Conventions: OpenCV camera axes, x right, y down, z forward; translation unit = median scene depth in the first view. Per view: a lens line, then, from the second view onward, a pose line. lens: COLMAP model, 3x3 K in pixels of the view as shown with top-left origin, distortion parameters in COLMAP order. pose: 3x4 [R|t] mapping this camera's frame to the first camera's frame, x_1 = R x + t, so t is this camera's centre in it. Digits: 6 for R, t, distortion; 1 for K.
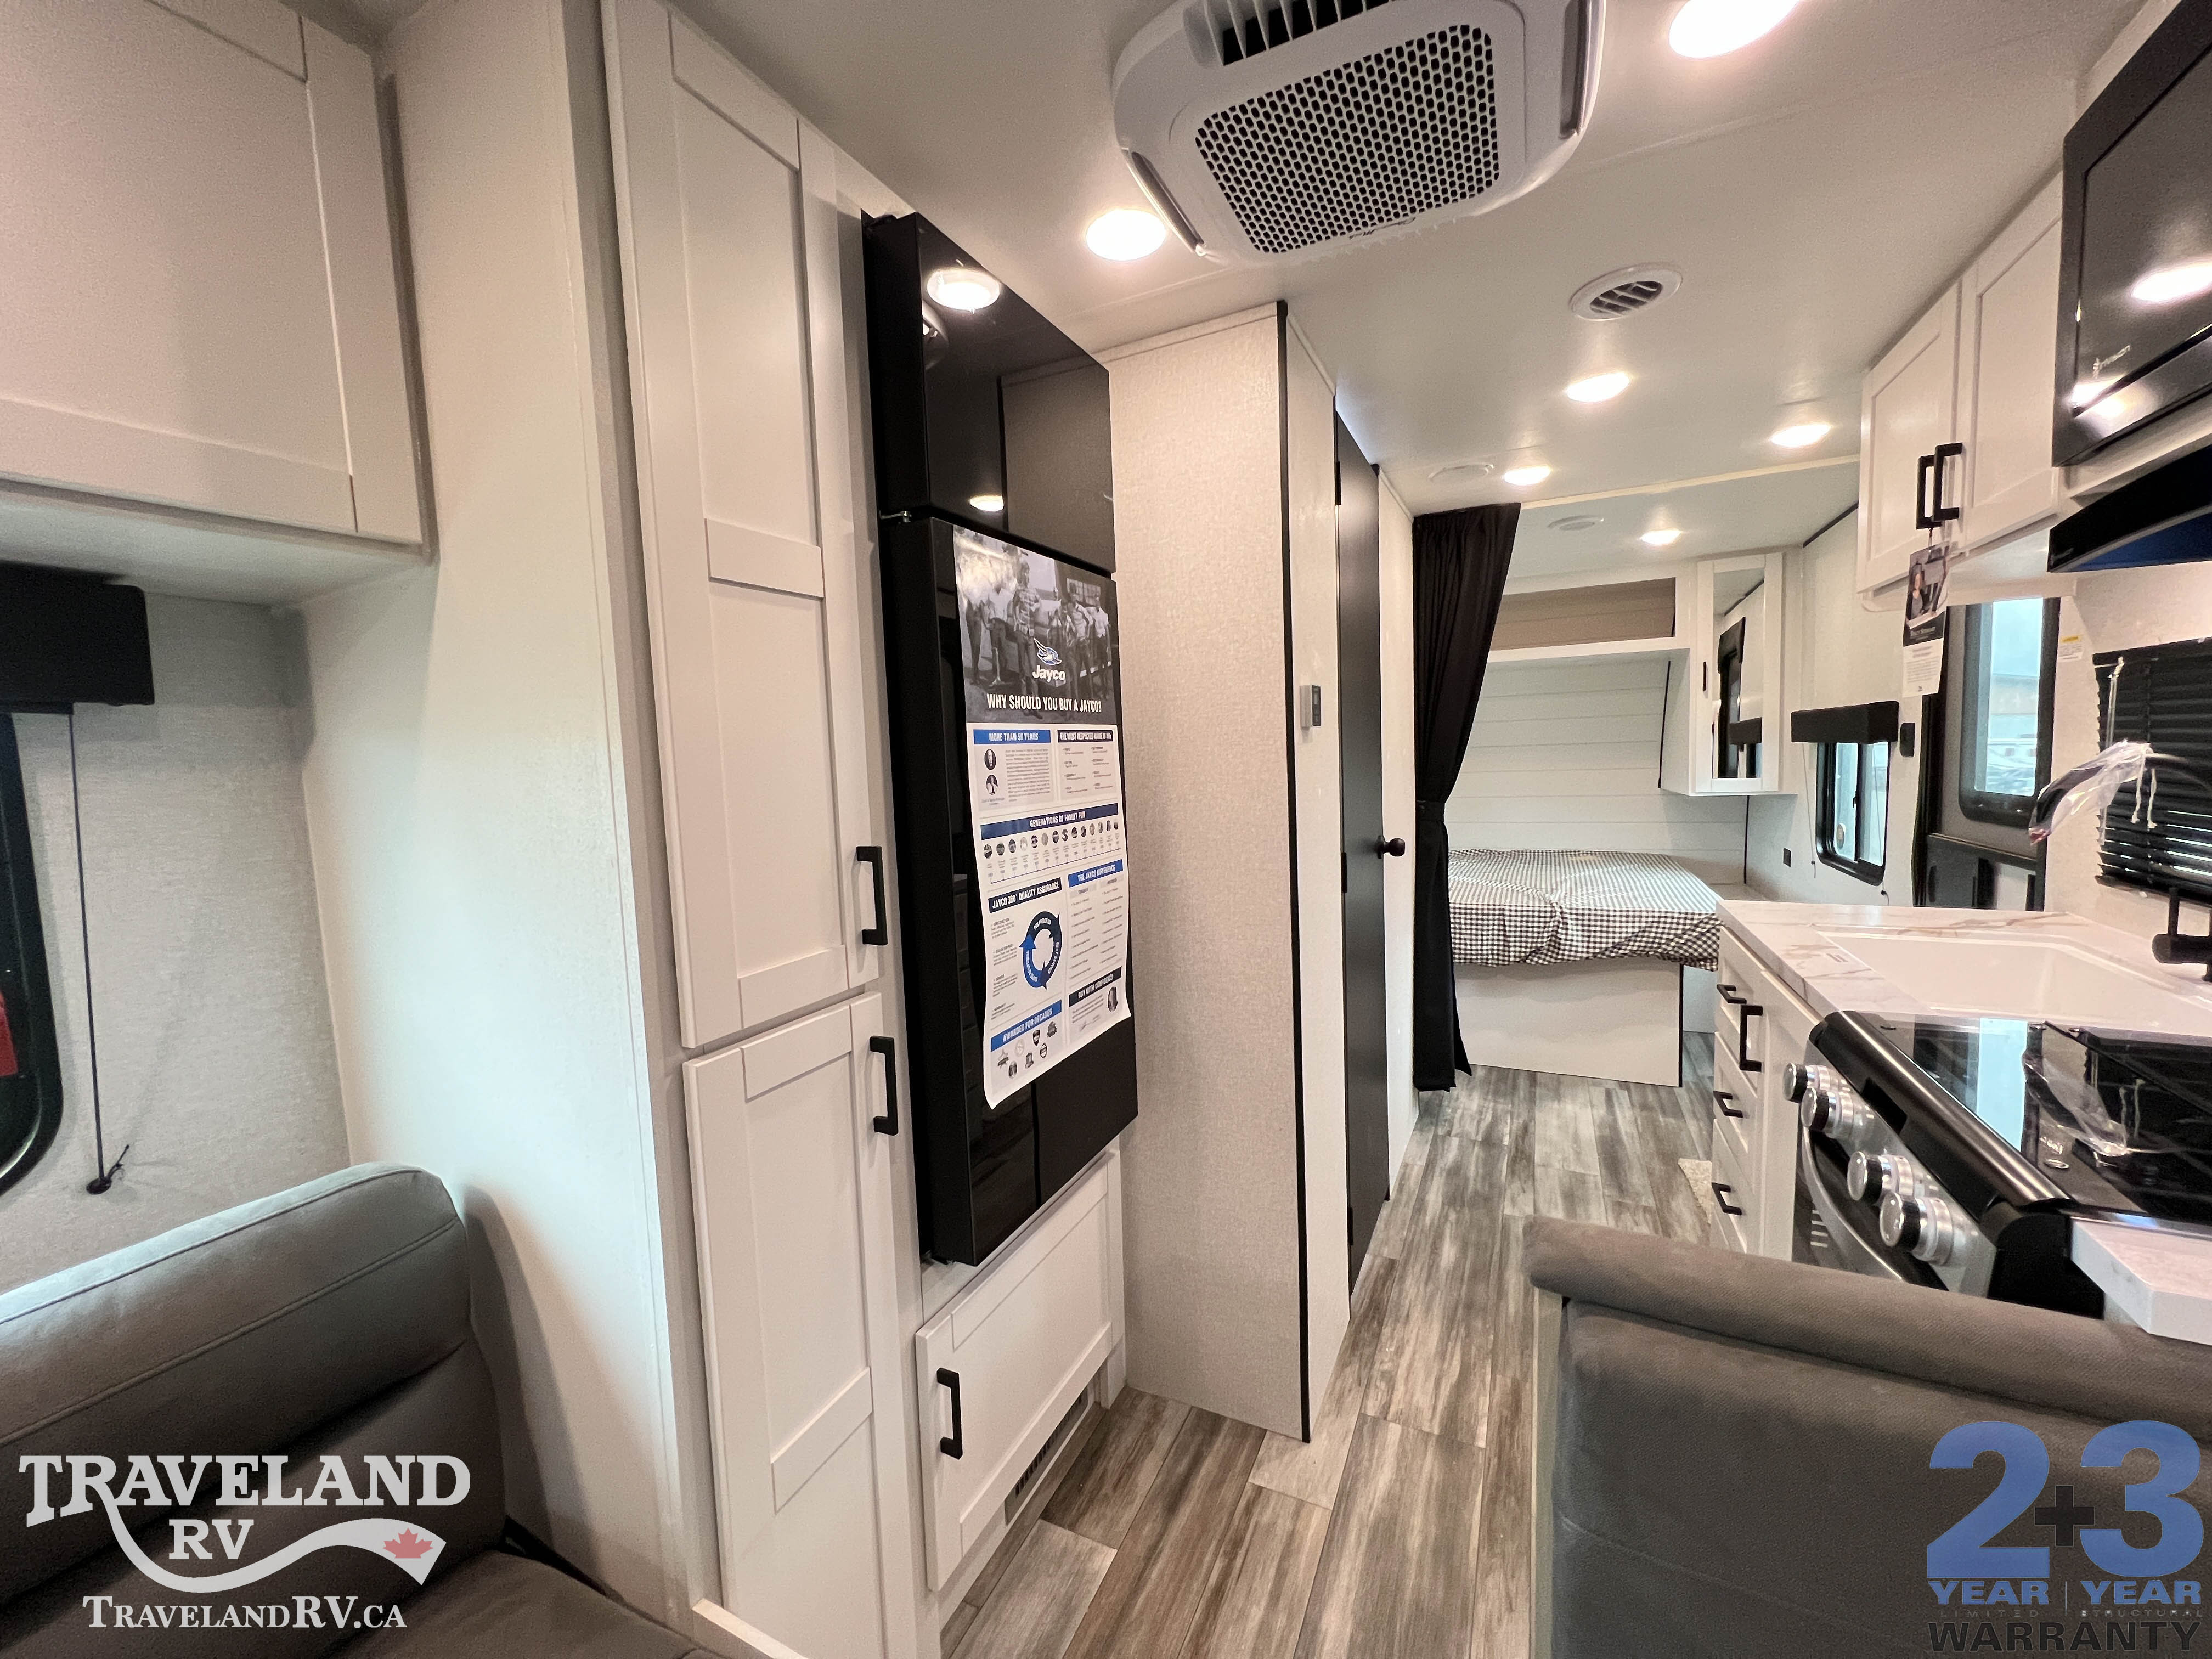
lens RADIAL K [[881.0, 0, 1101.5], [0, 881.0, 825.8], [0, 0, 1]] dist [-0.001254, 0.000506]
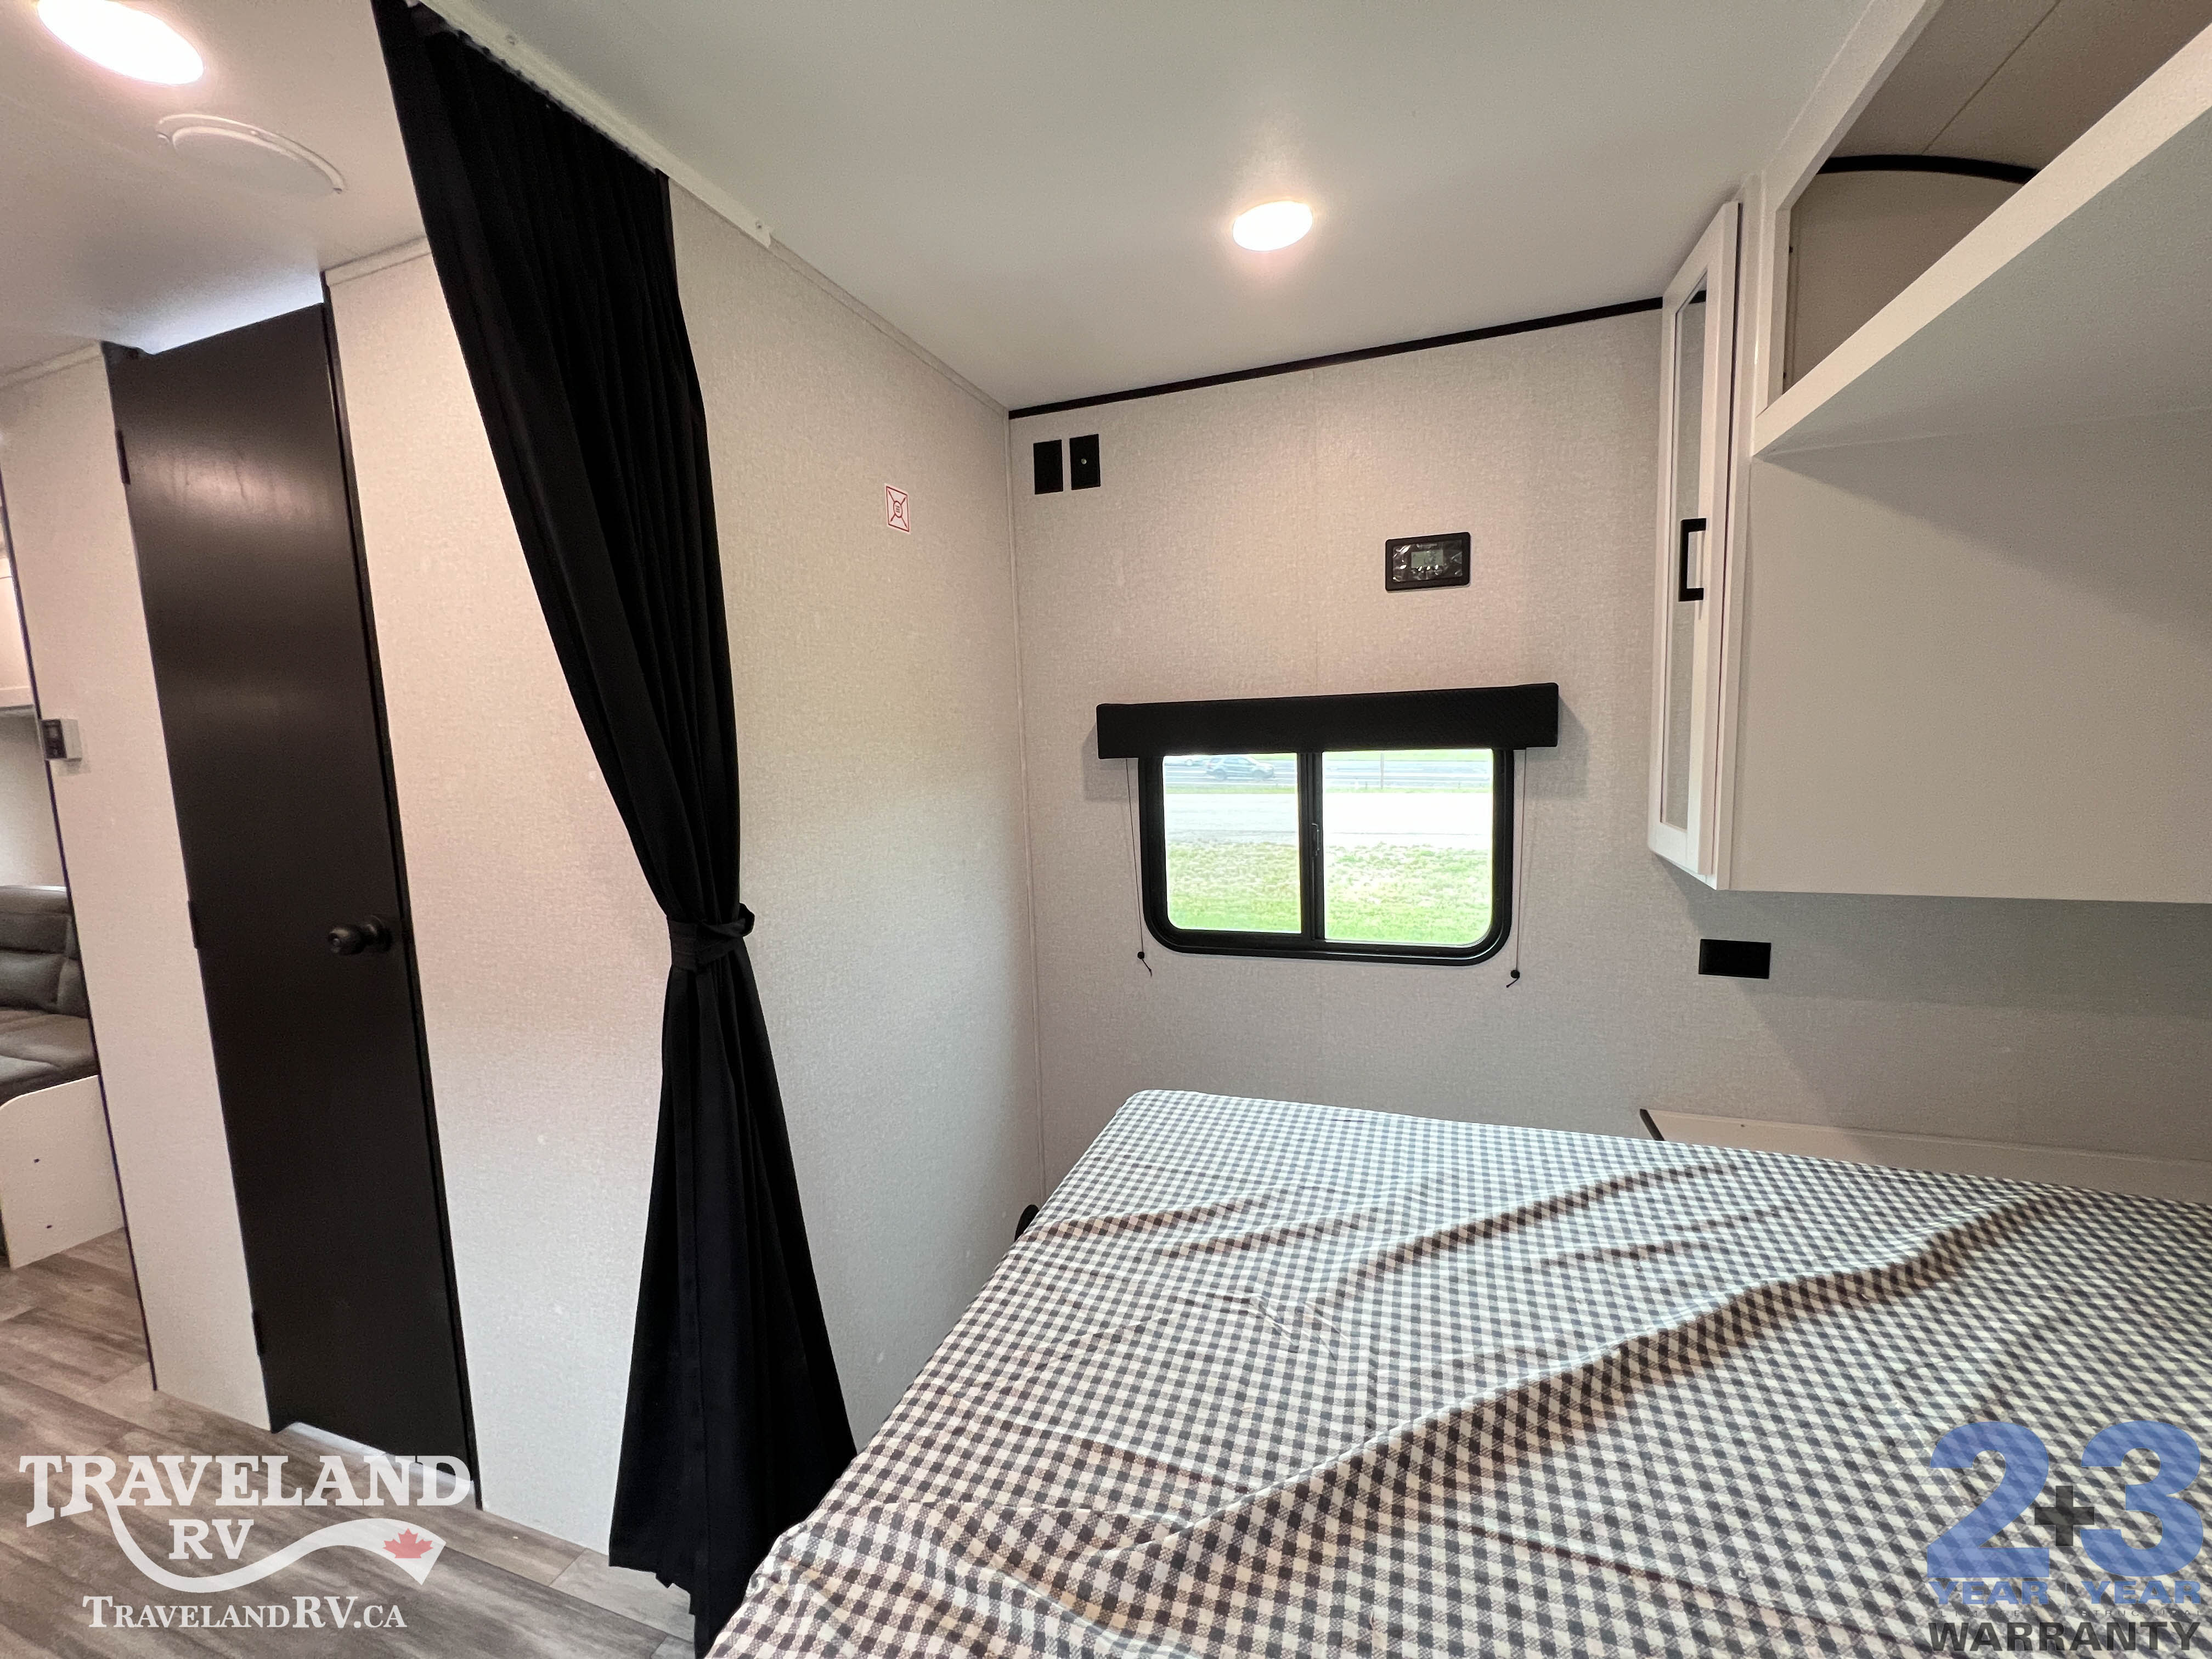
lens RADIAL K [[881.0, 0, 1102.8], [0, 881.0, 825.5], [0, 0, 1]] dist [-0.001254, 0.000506]
pose [[0.122645, 0.138030, -0.982805, 1.551858], [-0.043995, 0.990064, 0.133559, -0.247183], [0.991475, 0.026858, 0.127499, 2.269602]]
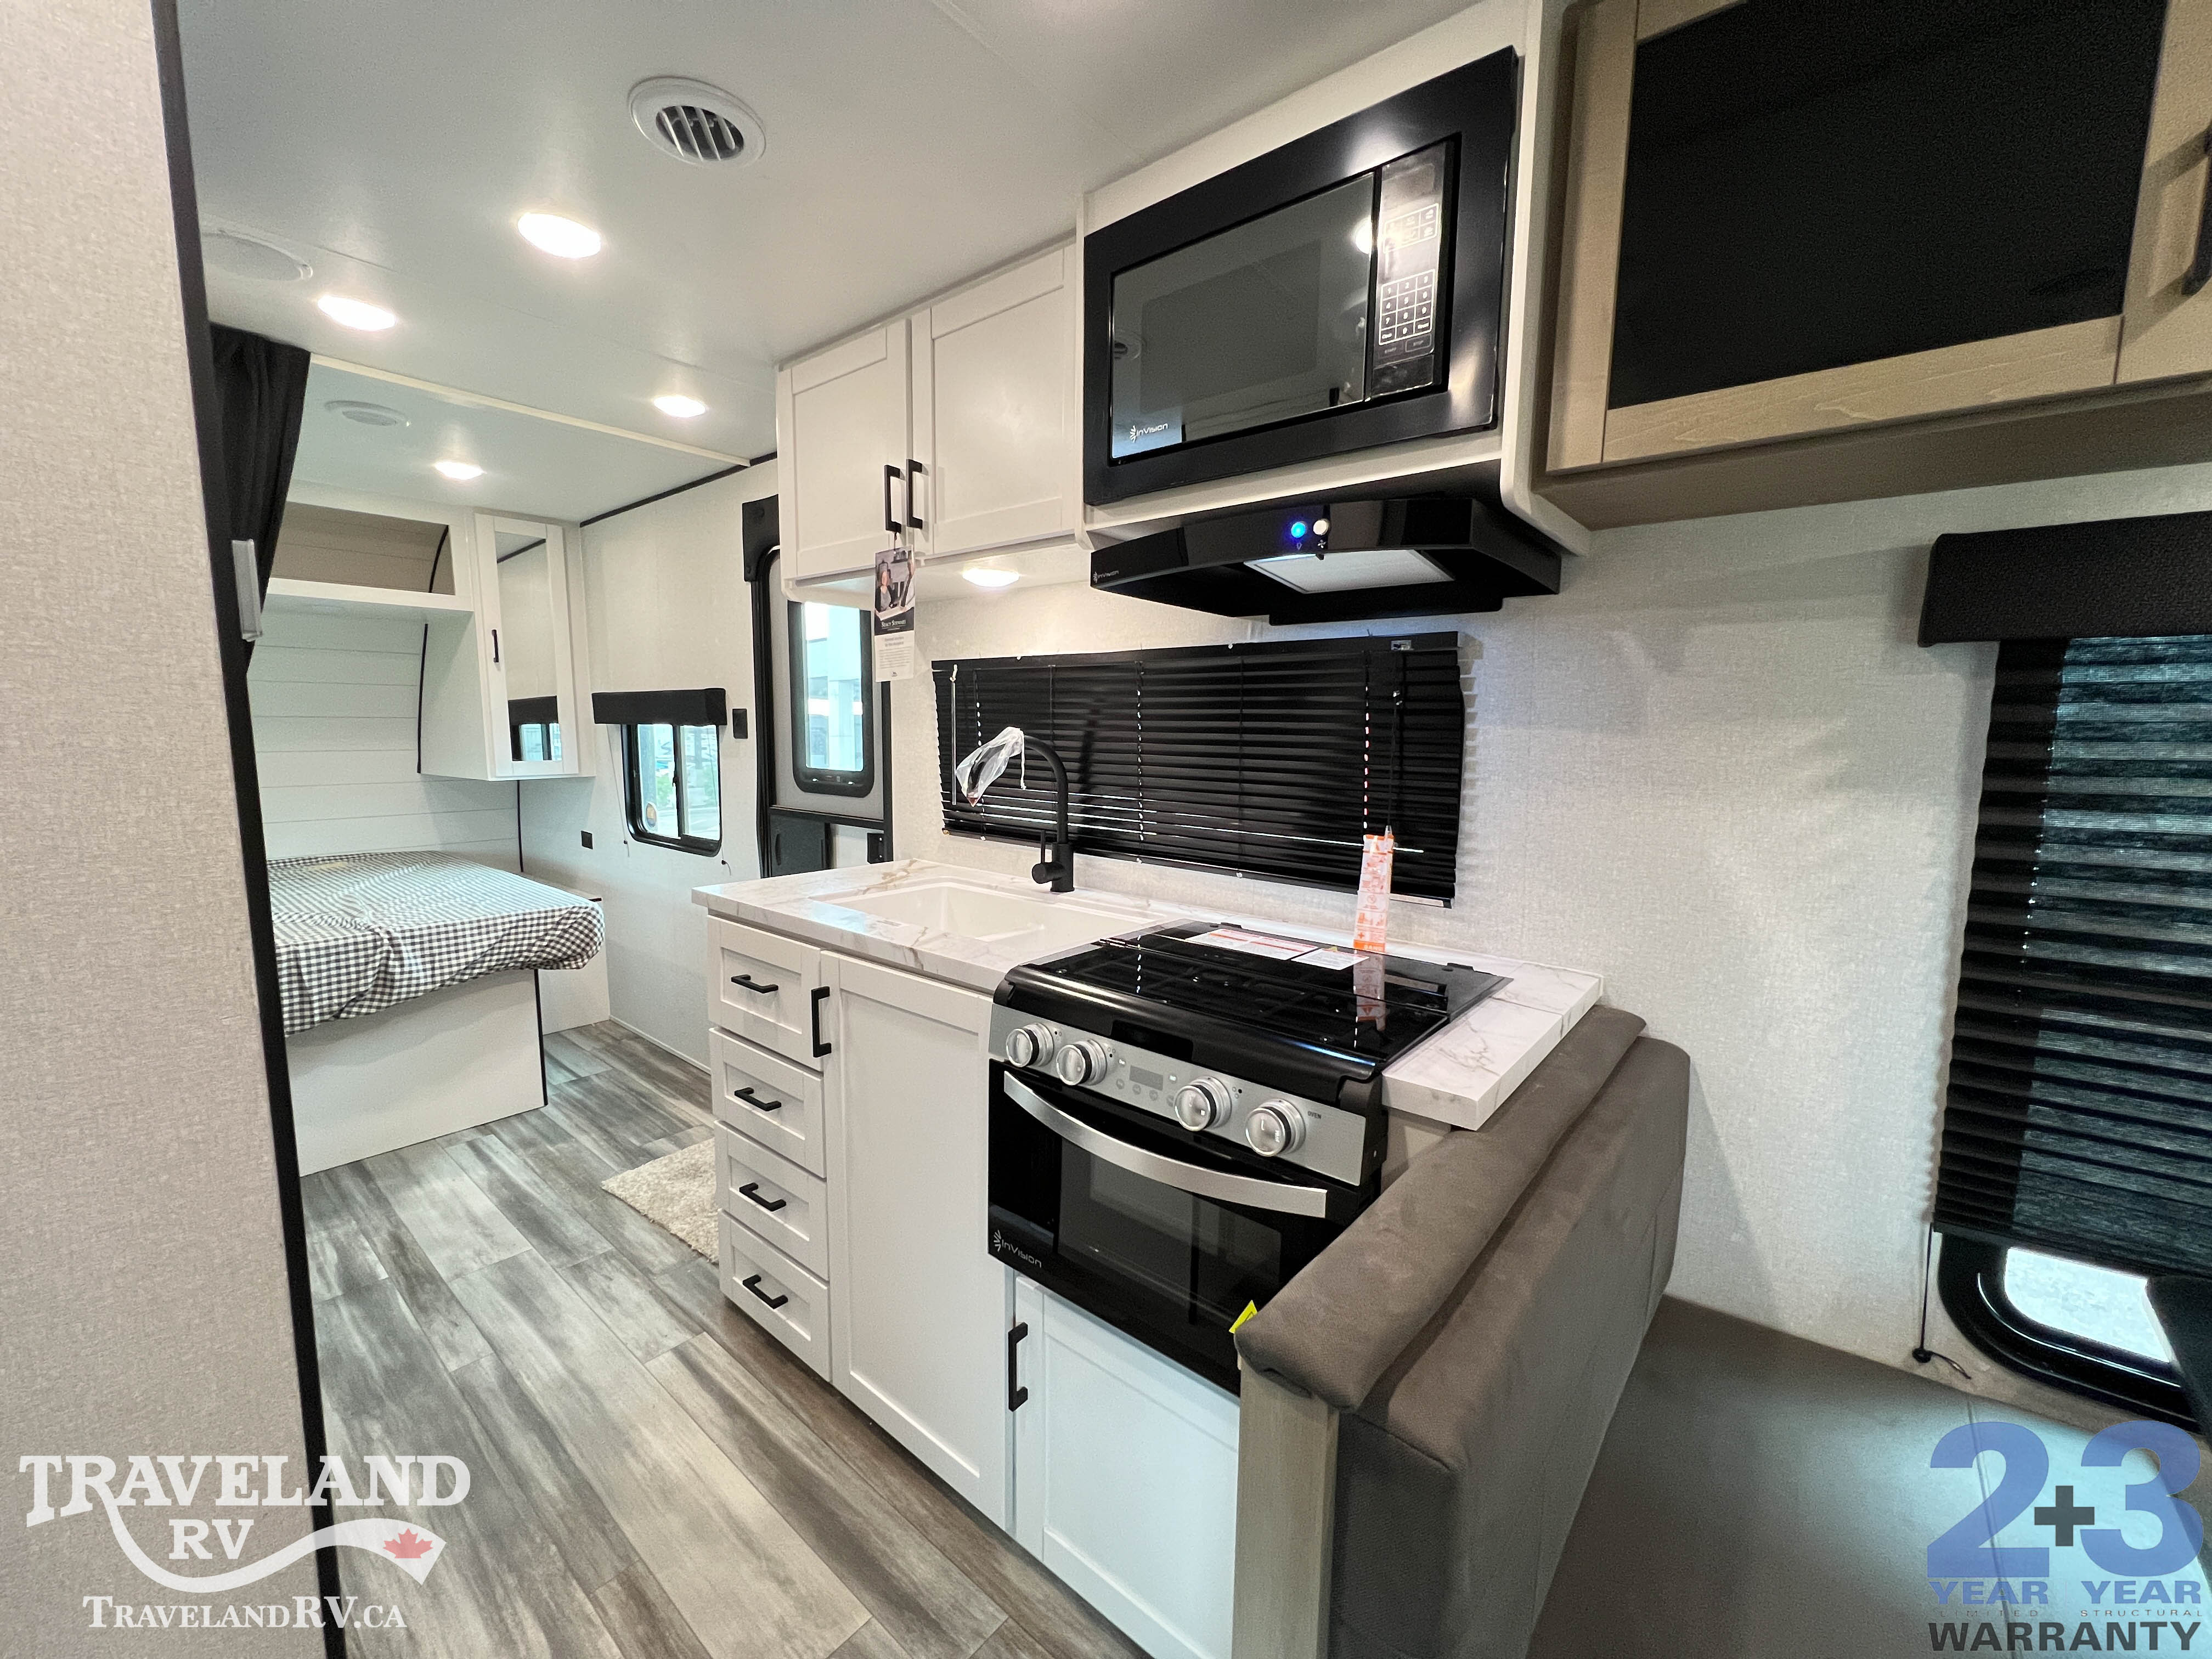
lens RADIAL K [[881.0, 0, 1103.2], [0, 881.0, 827.4], [0, 0, 1]] dist [-0.001254, 0.000506]
pose [[0.234171, -0.074091, 0.969368, -0.120413], [0.058515, 0.996358, 0.062018, -0.014934], [-0.970433, 0.042199, 0.237653, 0.492783]]
